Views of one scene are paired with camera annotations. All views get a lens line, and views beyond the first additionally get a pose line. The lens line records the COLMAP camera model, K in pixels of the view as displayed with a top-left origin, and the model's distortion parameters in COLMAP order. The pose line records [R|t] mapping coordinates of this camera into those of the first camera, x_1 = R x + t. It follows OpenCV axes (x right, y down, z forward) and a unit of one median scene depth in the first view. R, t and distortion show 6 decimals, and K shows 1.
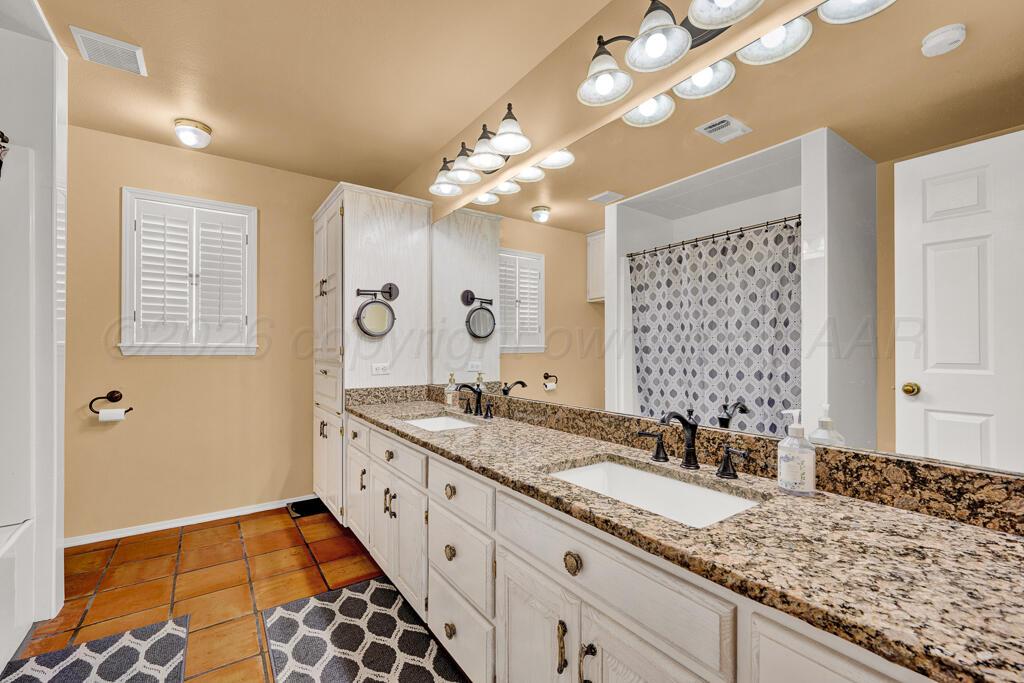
lens RADIAL K [[453.8, 0, 512.0], [0, 453.8, 341.5], [0, 0, 1]] dist [0.001075, -0.000099]
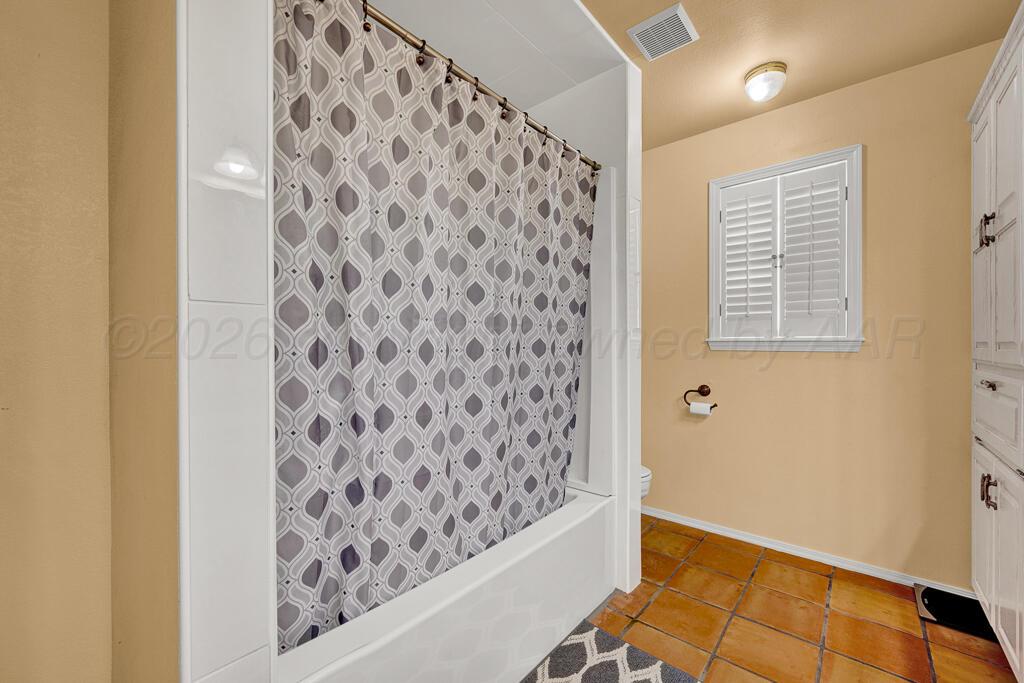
lens RADIAL K [[409.0, 0, 516.2], [0, 409.0, 346.4], [0, 0, 1]] dist [-0.007648, -0.000043]
pose [[0.257316, 0.003692, -0.966320, -0.100237], [0.019899, 0.999760, 0.009119, 0.005494], [0.966122, -0.021575, 0.257181, 0.355464]]
